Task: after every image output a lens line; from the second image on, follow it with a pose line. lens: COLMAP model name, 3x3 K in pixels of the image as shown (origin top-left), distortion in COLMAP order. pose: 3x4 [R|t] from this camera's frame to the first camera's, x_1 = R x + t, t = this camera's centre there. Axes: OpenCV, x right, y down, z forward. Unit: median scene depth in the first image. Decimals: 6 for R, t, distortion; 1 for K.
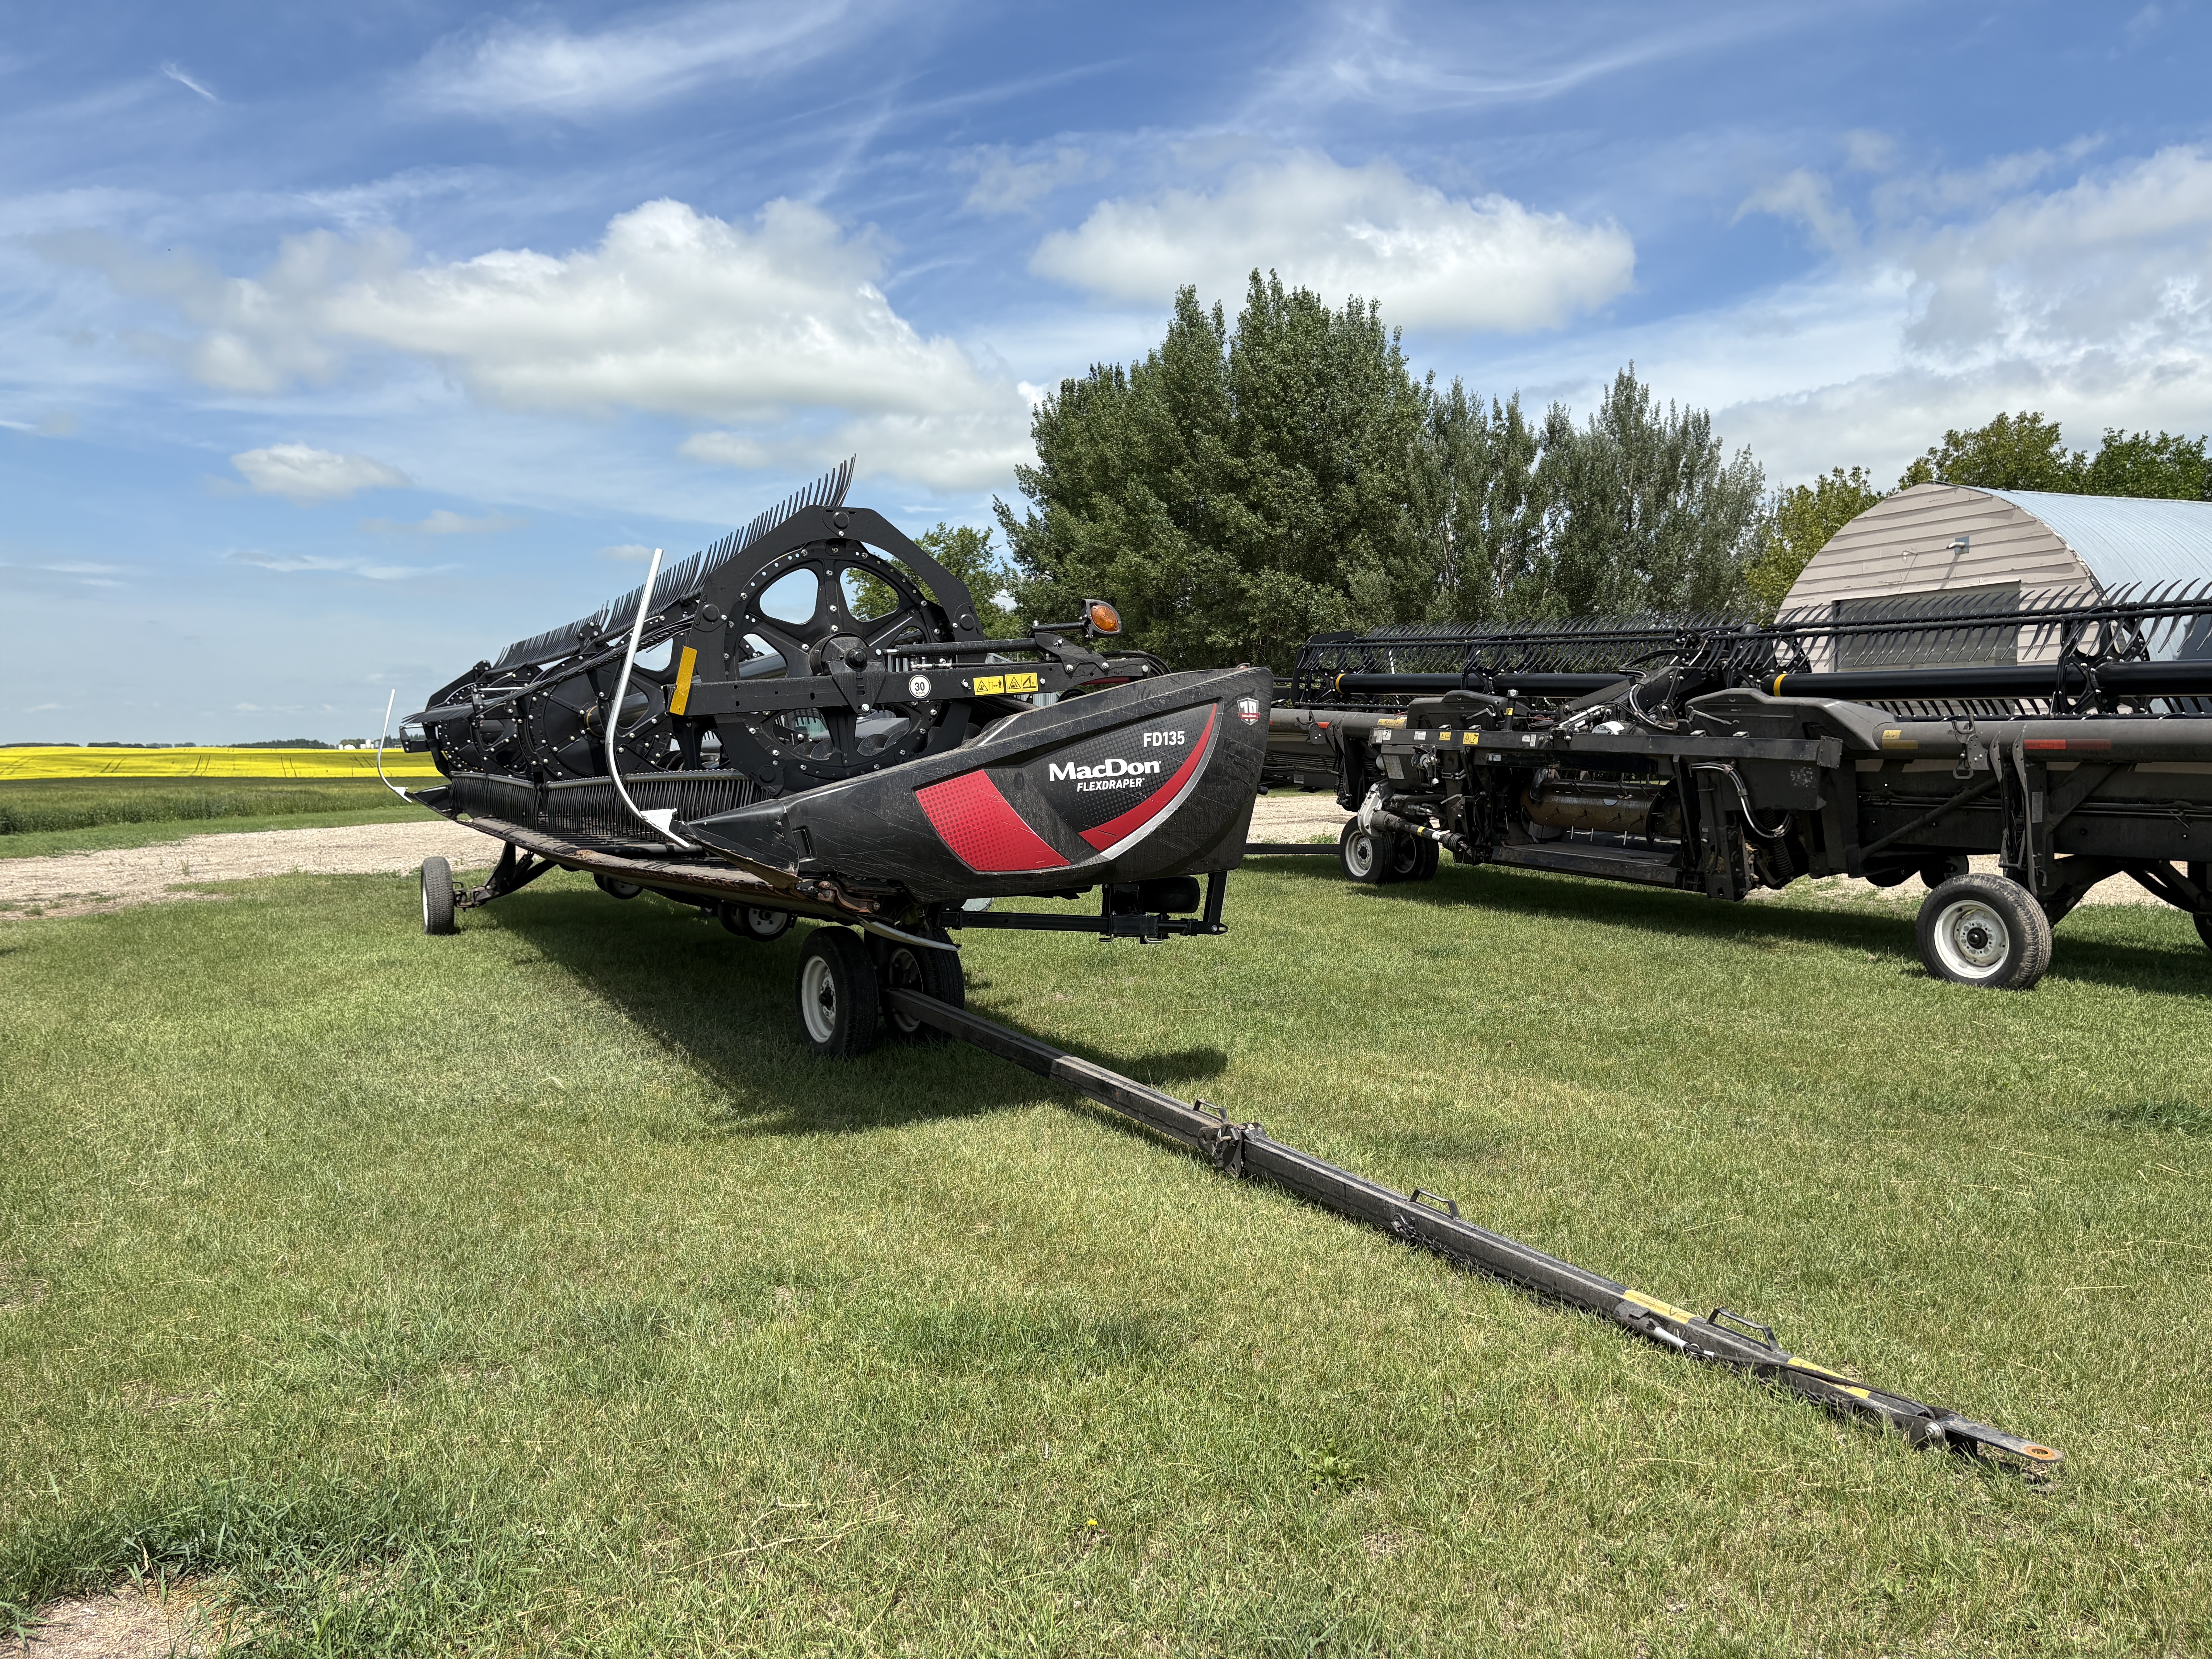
lens RADIAL K [[1766.2, 0, 1095.1], [0, 1766.2, 809.6], [0, 0, 1]] dist [-0.008552, 0.009759]
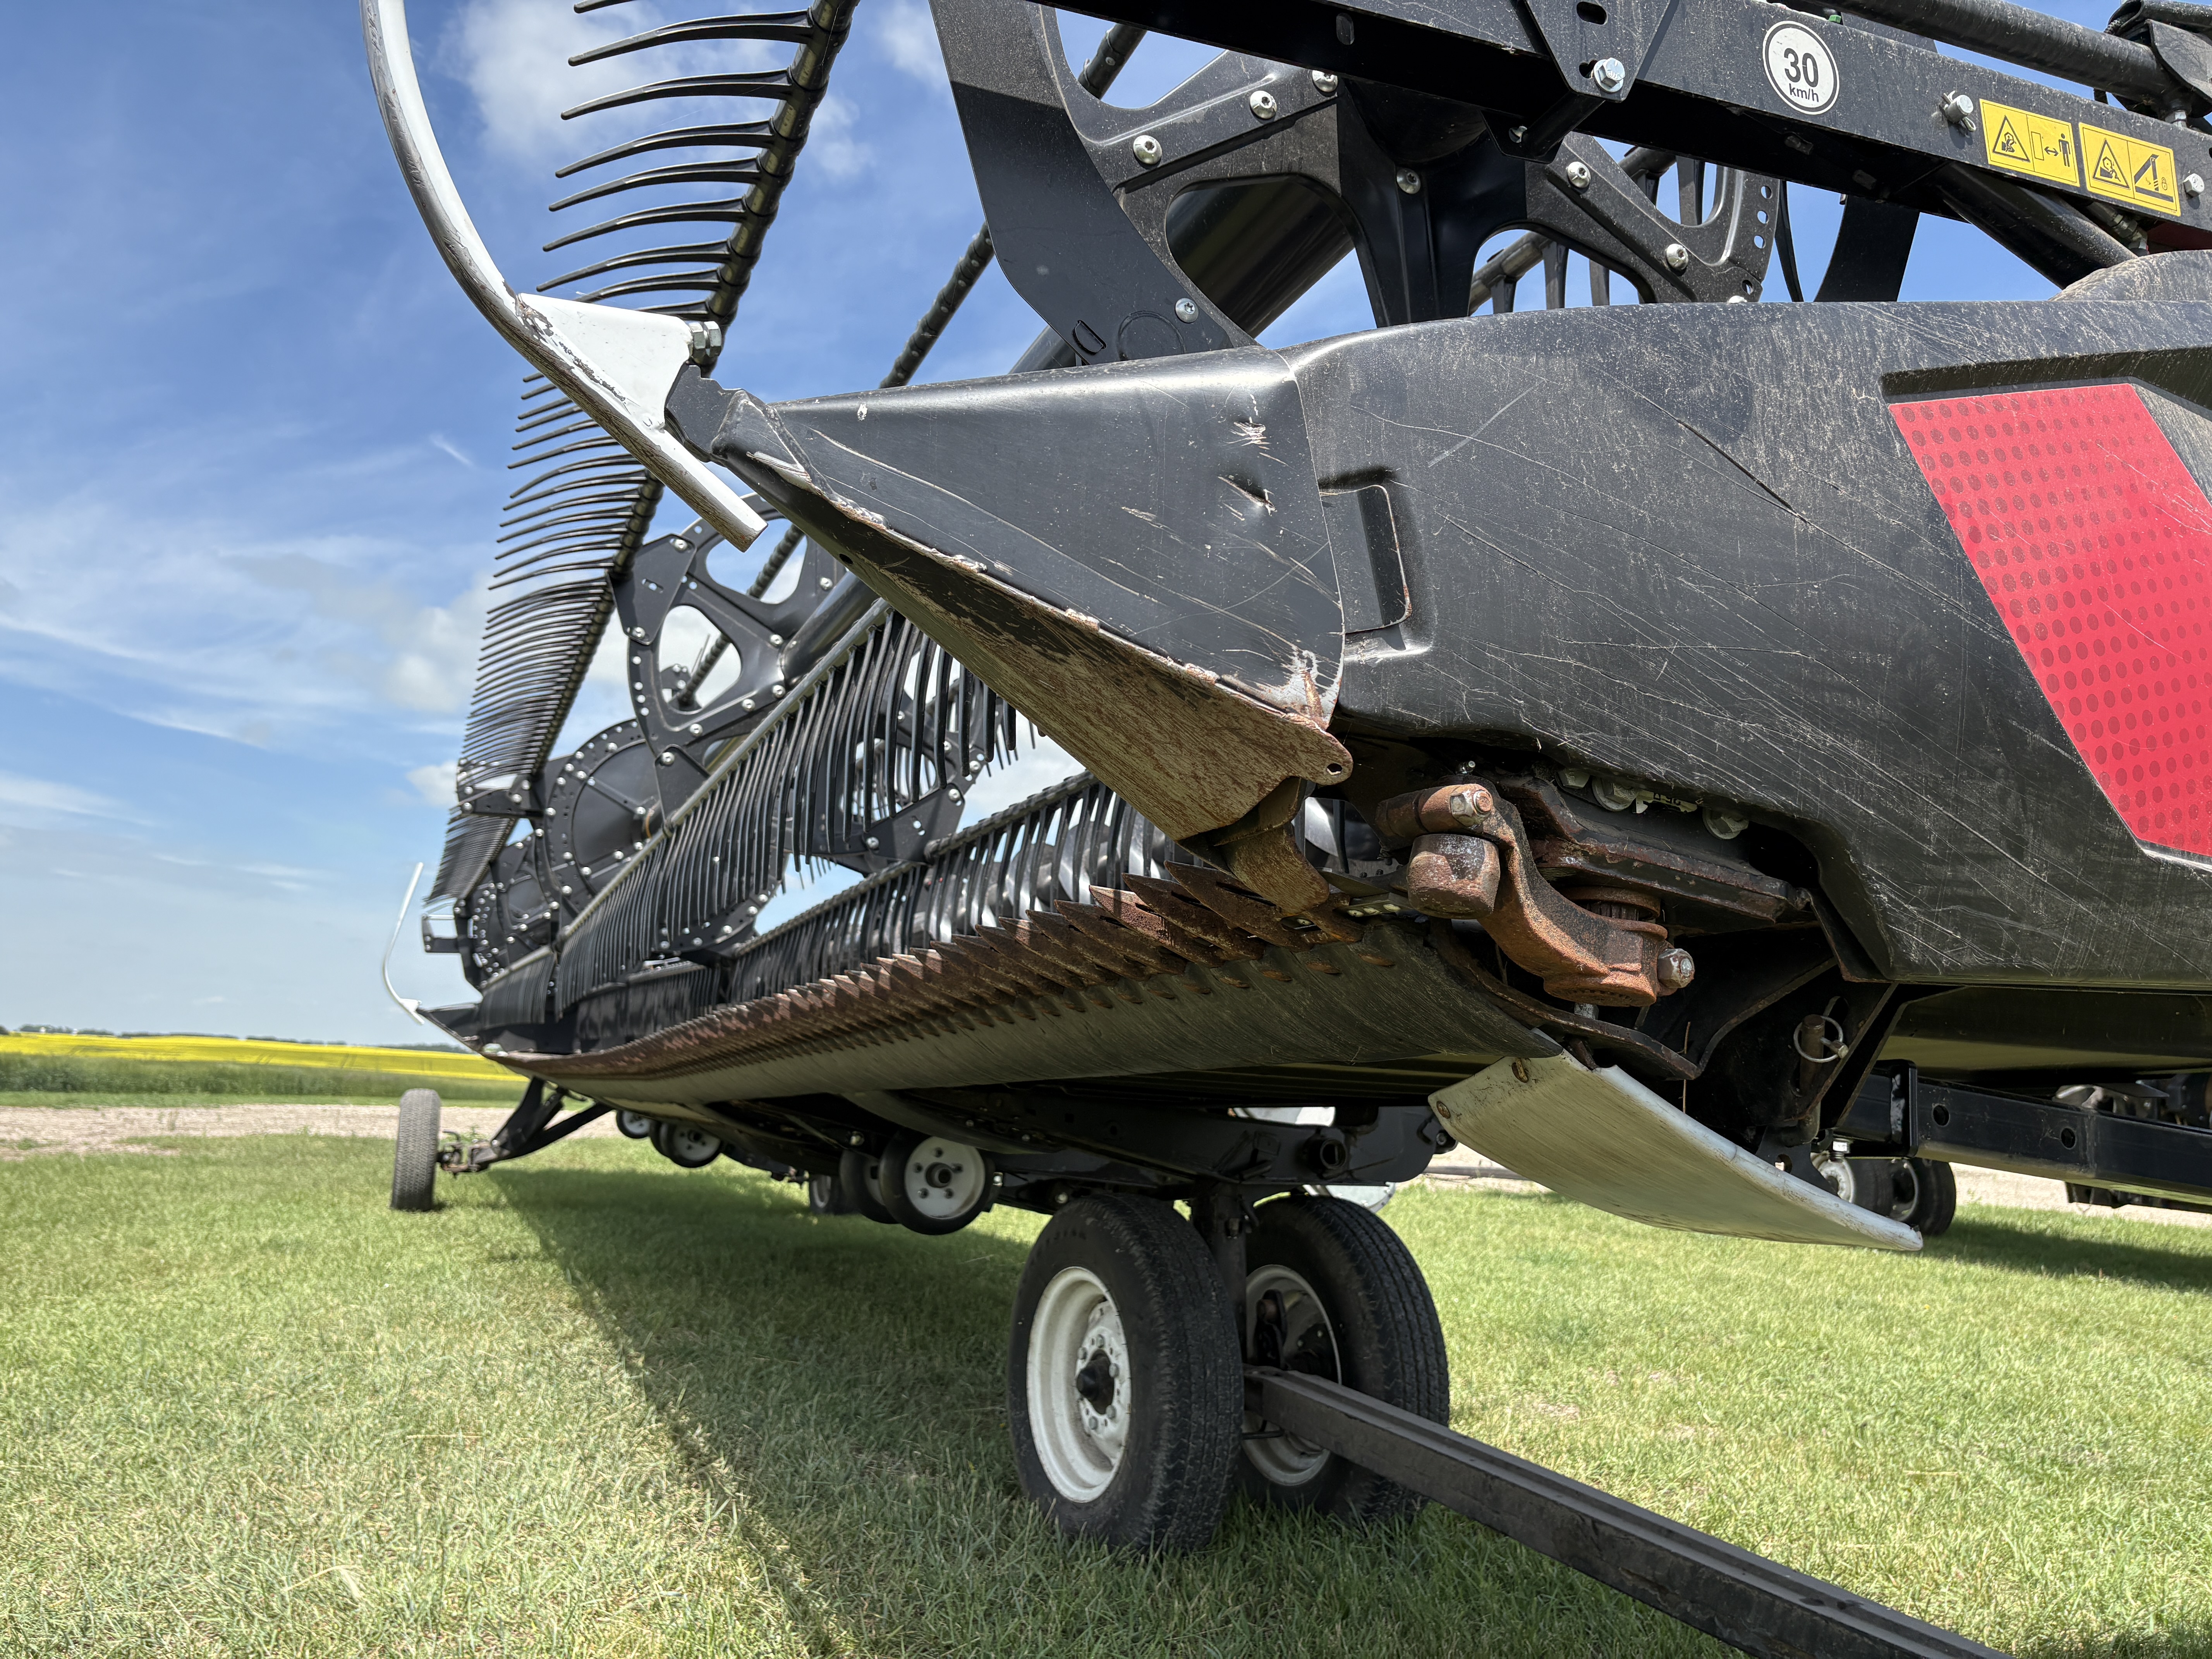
lens RADIAL K [[1766.2, 0, 1104.2], [0, 1766.2, 811.0], [0, 0, 1]] dist [-0.008552, 0.009759]
pose [[0.995283, 0.056586, -0.078796, -0.106464], [-0.071119, 0.978031, -0.195954, 0.049707], [0.065976, 0.200634, 0.977442, 0.495462]]
